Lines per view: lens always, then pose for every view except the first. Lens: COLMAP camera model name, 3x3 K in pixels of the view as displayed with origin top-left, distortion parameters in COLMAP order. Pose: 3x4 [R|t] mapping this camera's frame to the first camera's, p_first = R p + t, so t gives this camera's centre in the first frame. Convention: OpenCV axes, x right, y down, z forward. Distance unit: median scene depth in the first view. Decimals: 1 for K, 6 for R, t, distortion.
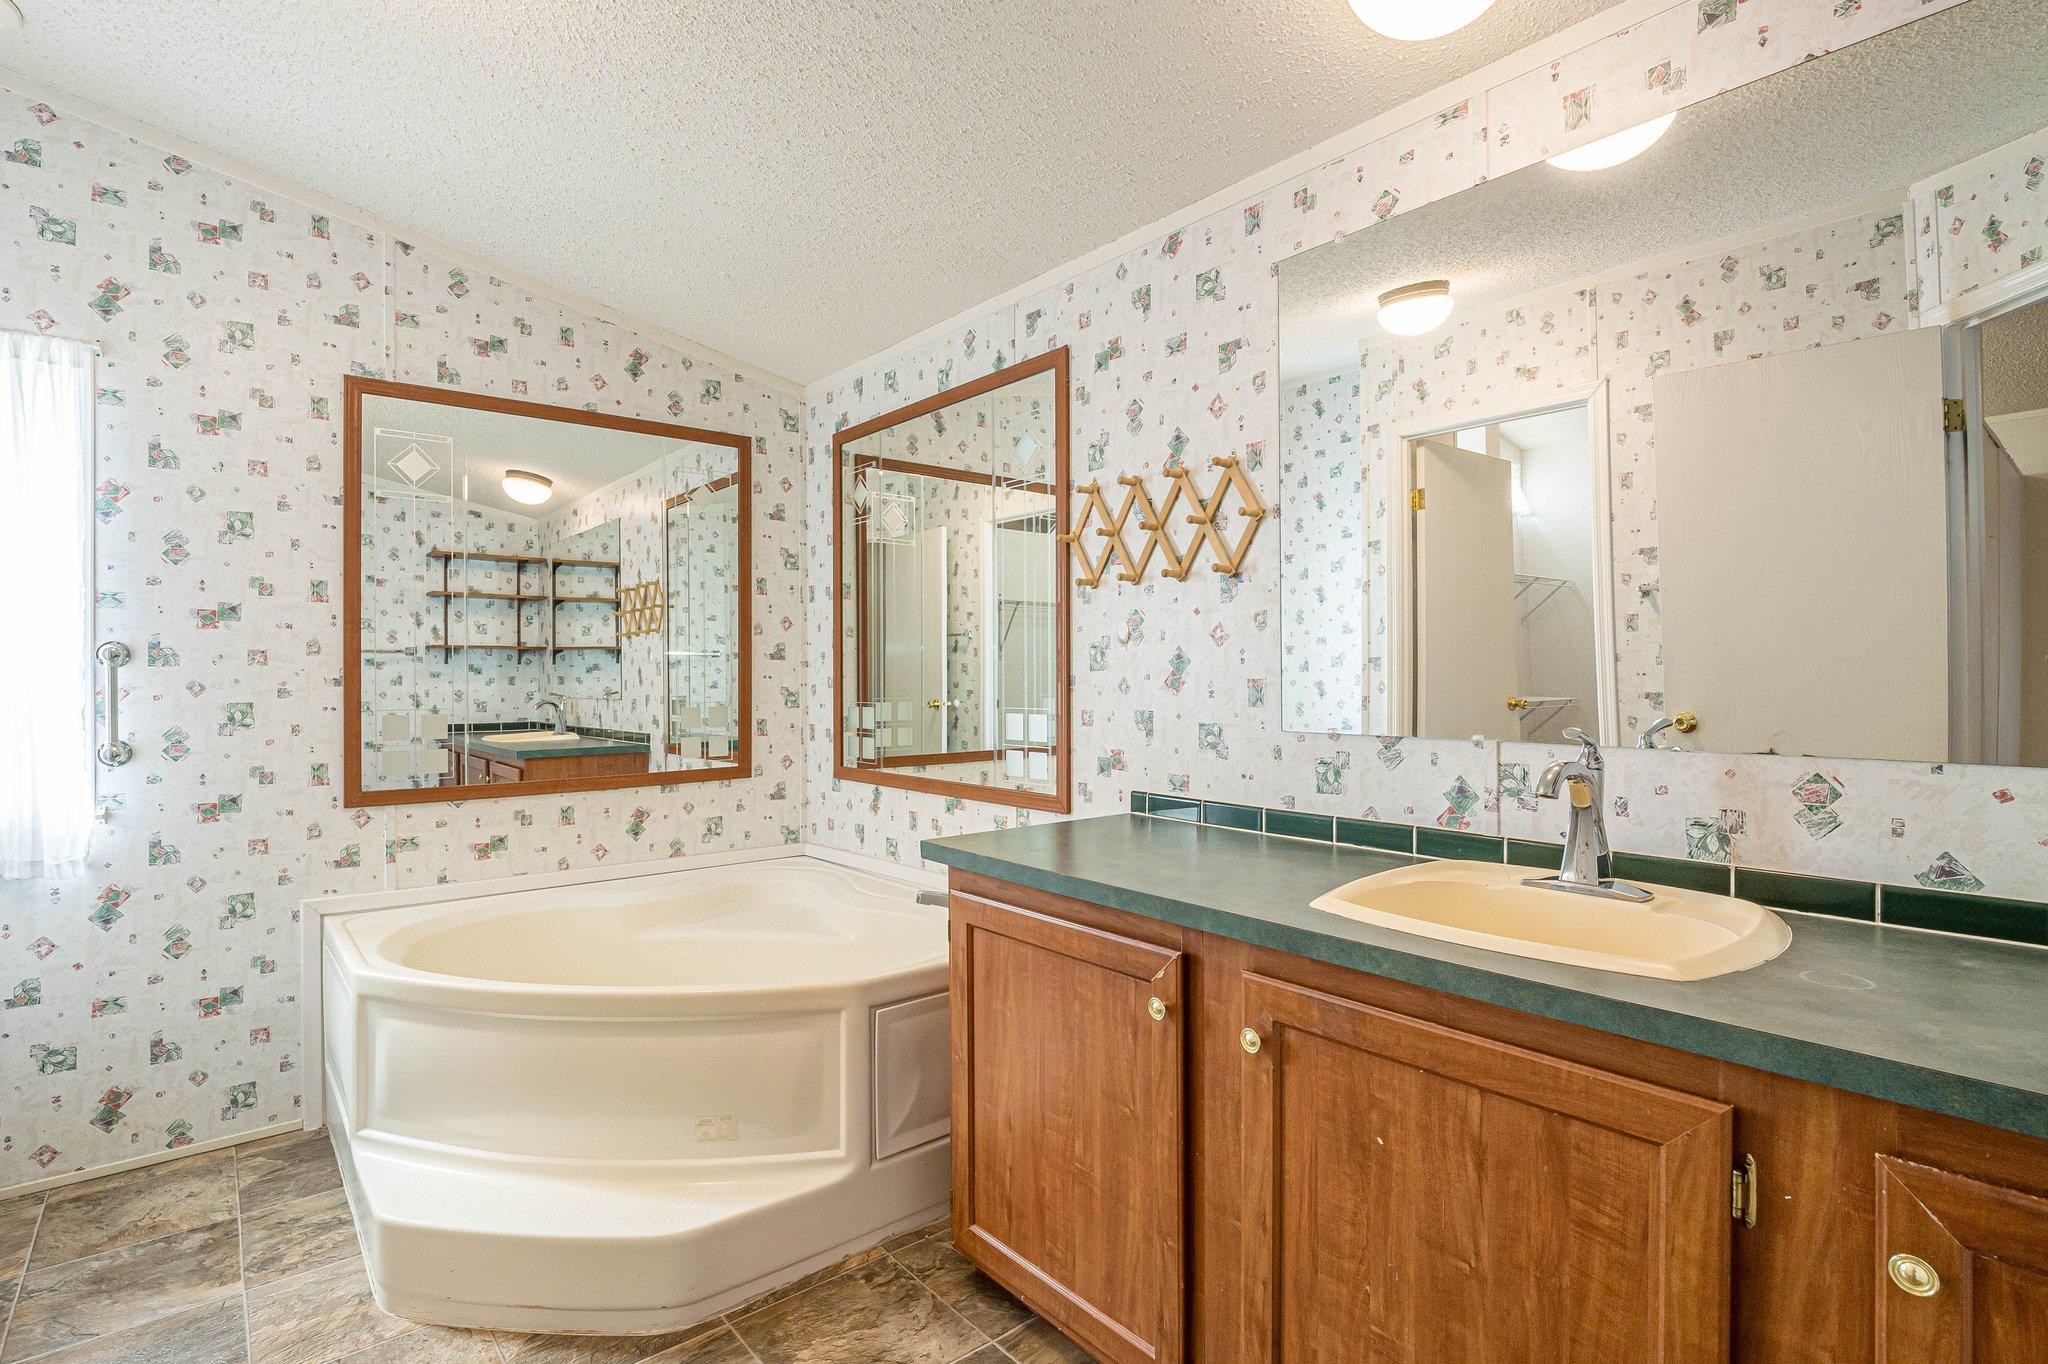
lens RADIAL K [[987.7, 0, 1030.7], [0, 987.7, 674.7], [0, 0, 1]] dist [-0.012479, -0.003997]
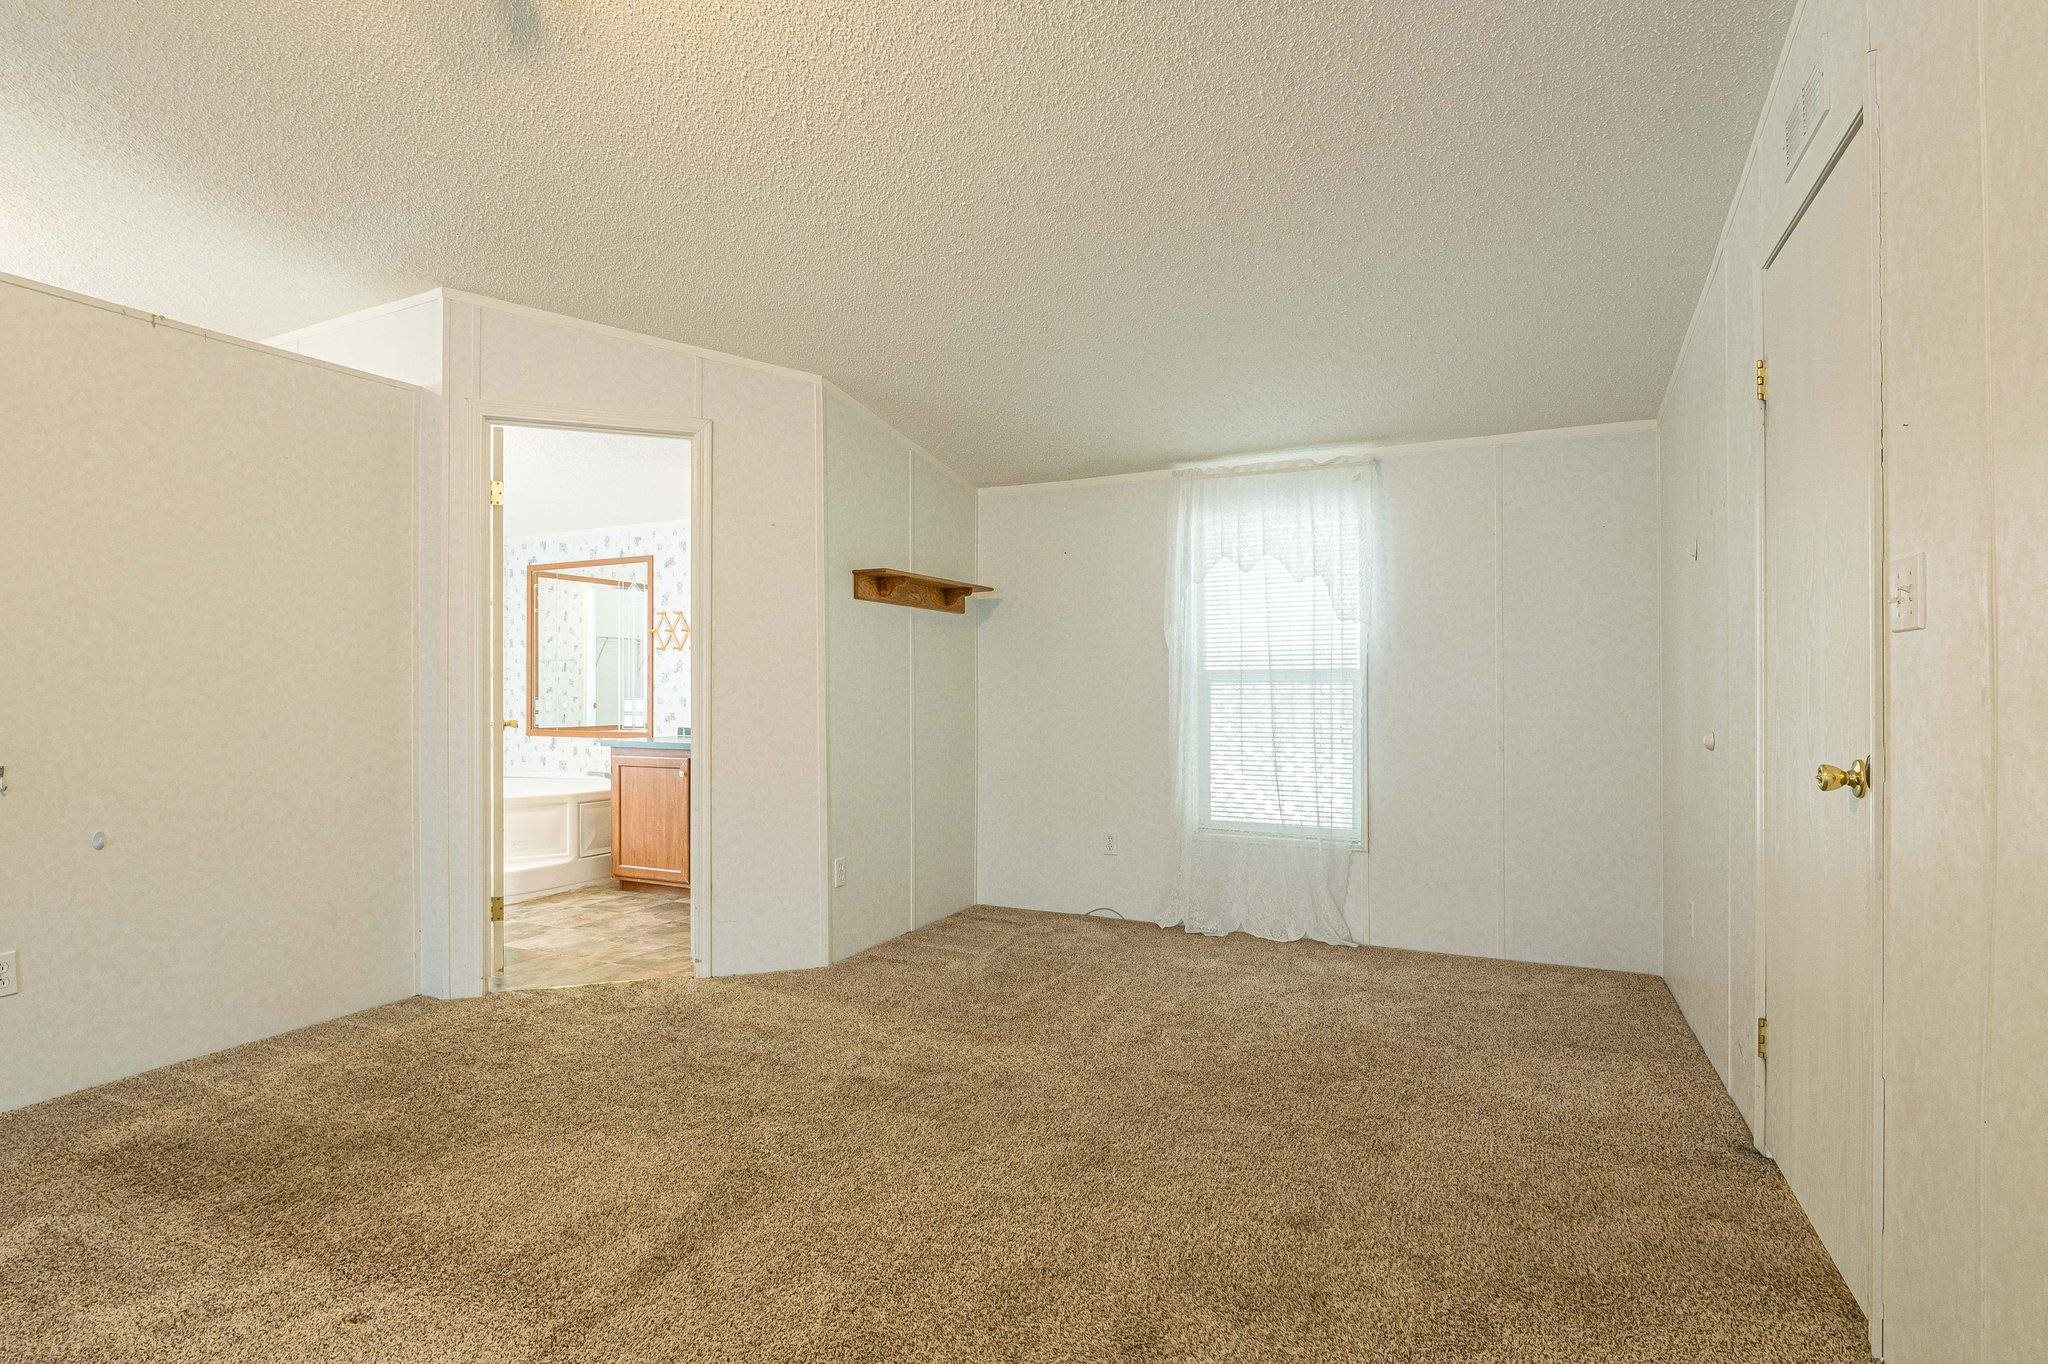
lens RADIAL K [[987.7, 0, 1028.2], [0, 987.7, 680.1], [0, 0, 1]] dist [-0.012479, -0.003997]
pose [[0.913356, 0.003477, 0.407146, -0.115865], [-0.000972, 0.999979, -0.006360, 0.004986], [-0.407160, 0.005413, 0.913341, -1.775393]]
